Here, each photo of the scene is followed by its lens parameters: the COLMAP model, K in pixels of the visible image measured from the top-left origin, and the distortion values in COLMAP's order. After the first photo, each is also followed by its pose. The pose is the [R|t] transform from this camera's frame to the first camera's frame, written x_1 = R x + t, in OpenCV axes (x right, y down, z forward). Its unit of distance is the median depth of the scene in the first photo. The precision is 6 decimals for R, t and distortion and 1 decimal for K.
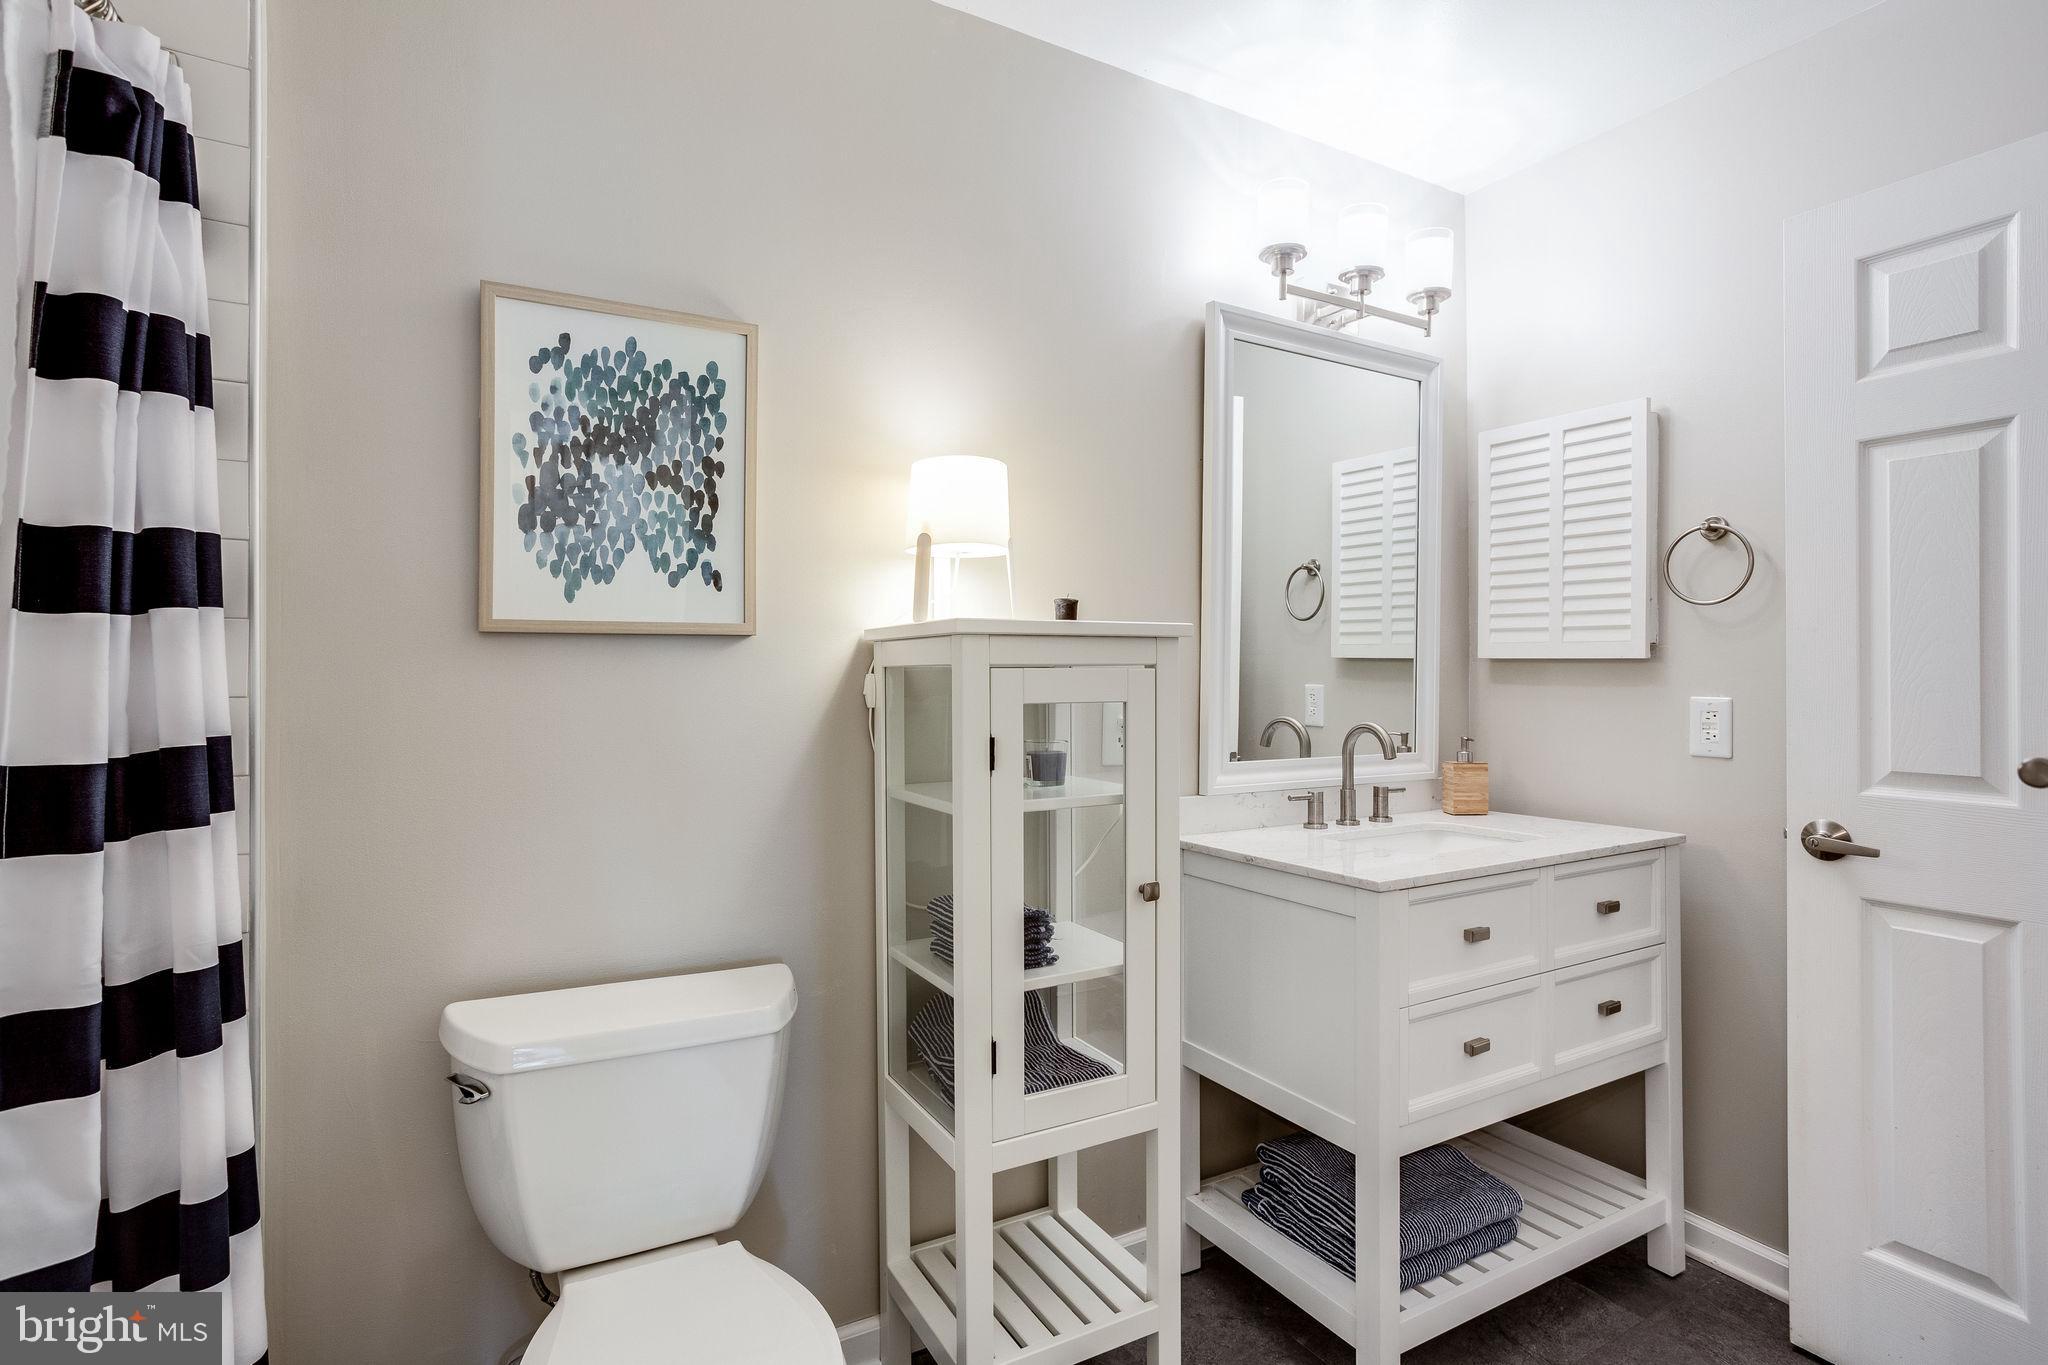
lens RADIAL K [[1005.0, 0, 1021.2], [0, 1005.0, 675.1], [0, 0, 1]] dist [0.003284, 0.000210]
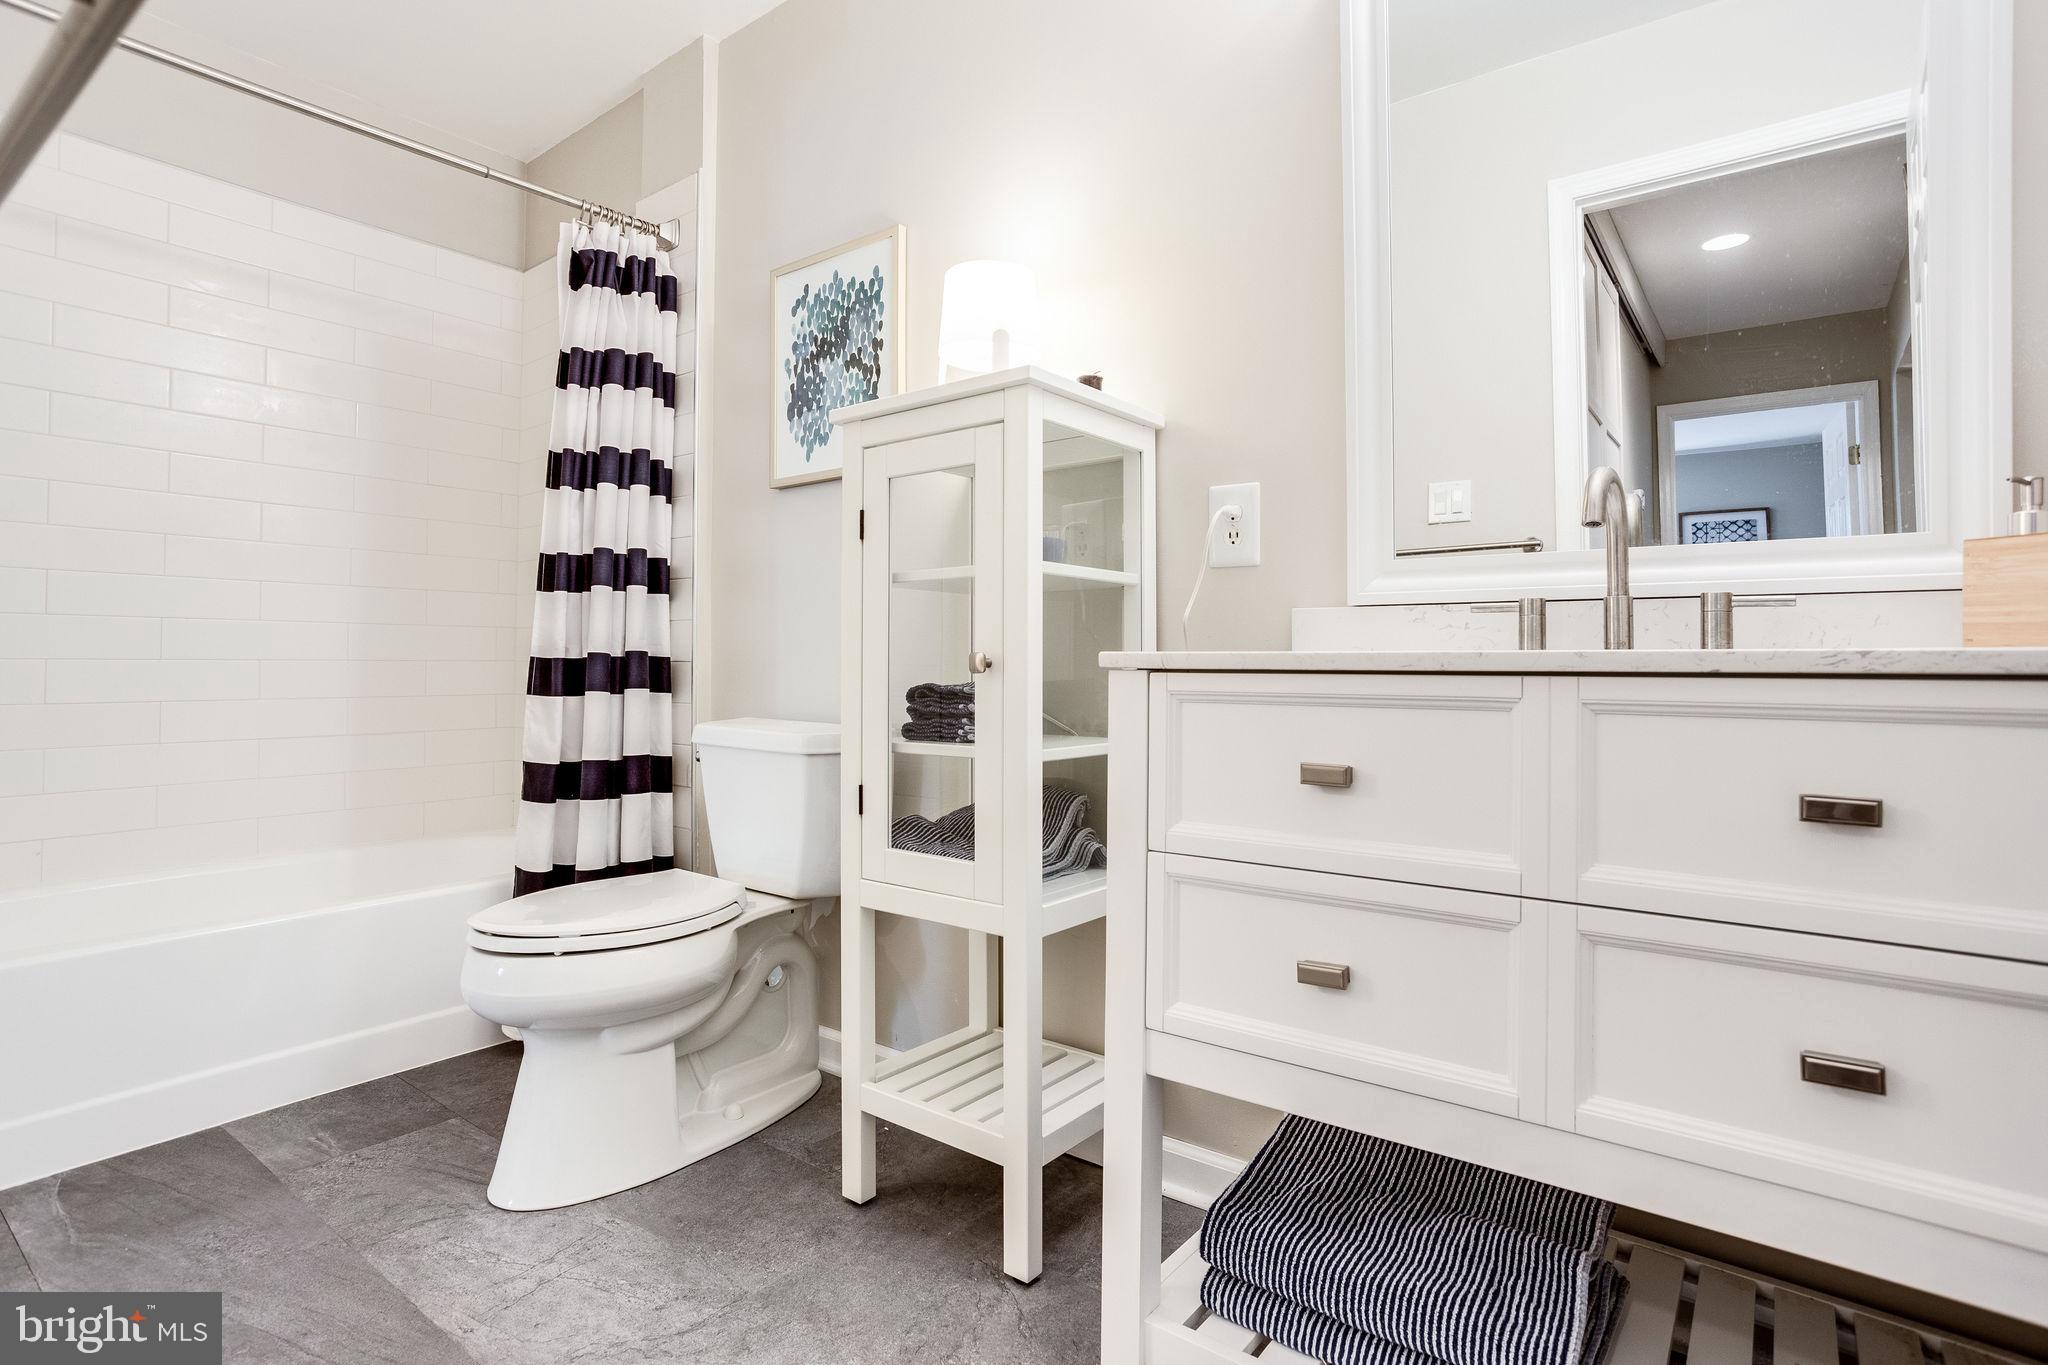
lens RADIAL K [[959.8, 0, 974.6], [0, 959.8, 619.4], [0, 0, 1]] dist [-0.018365, 0.000041]
pose [[0.405115, -0.026470, -0.913882, 0.918766], [0.000507, 0.999587, -0.028727, 0.196764], [0.914266, 0.011175, 0.404961, 0.639032]]
